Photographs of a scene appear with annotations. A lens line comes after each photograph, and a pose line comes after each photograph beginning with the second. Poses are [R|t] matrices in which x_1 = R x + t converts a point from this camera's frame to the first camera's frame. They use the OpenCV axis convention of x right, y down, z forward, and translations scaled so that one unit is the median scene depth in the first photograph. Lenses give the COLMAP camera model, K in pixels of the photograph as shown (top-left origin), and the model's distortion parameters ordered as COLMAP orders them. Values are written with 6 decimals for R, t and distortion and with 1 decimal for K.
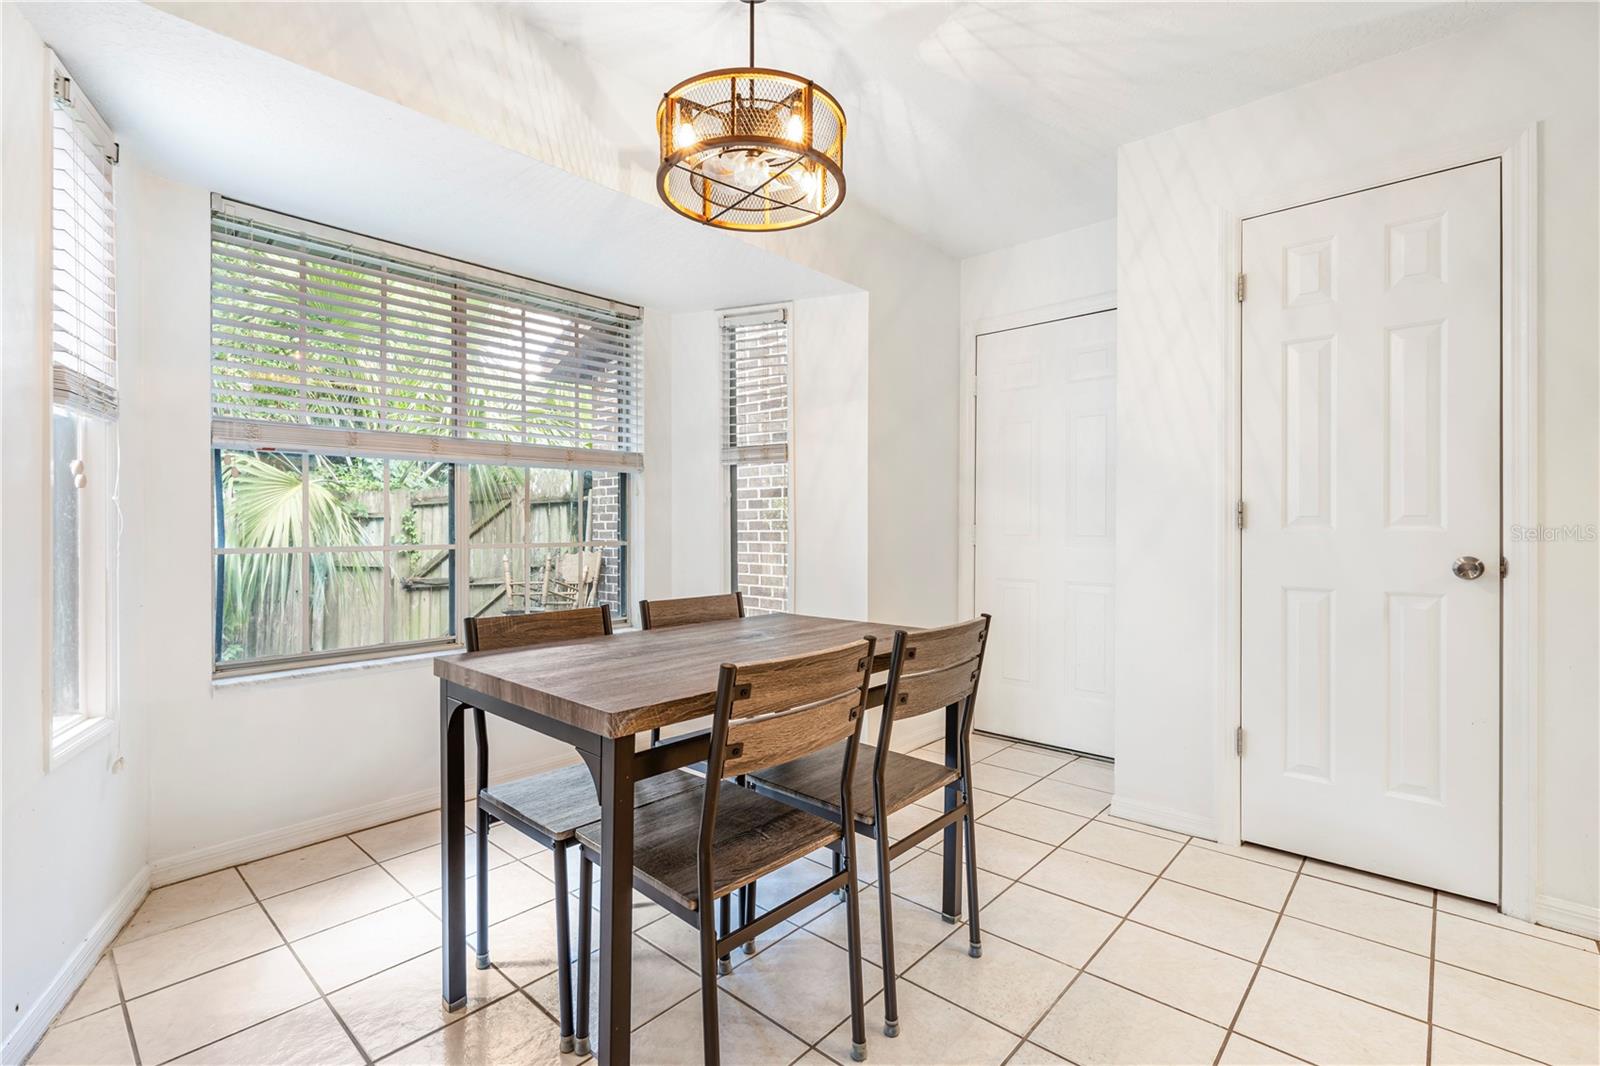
lens RADIAL K [[720.7, 0, 798.5], [0, 720.7, 526.8], [0, 0, 1]] dist [-0.000925, -0.000012]
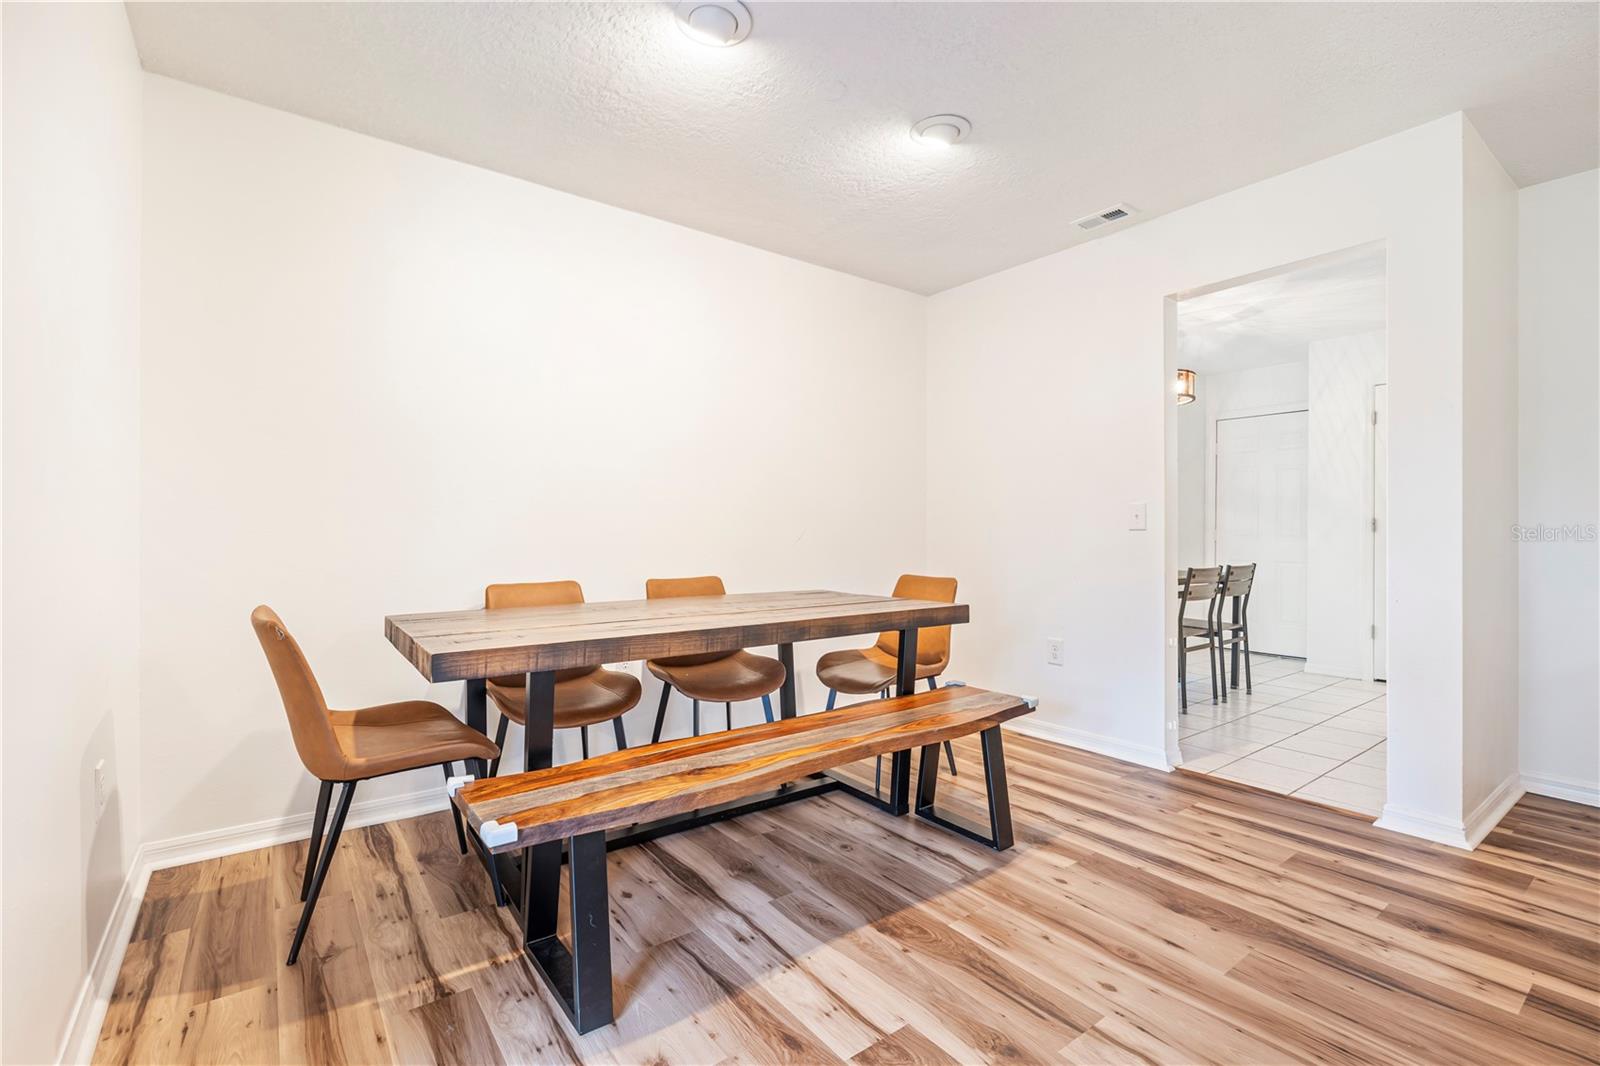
lens RADIAL K [[715.2, 0, 808.3], [0, 715.2, 532.9], [0, 0, 1]] dist [0.001503, 0.000358]
pose [[0.982676, 0.002243, -0.185319, -0.627243], [-0.001749, 0.999994, 0.002828, 0.004158], [0.185324, -0.002455, 0.982674, -1.371332]]
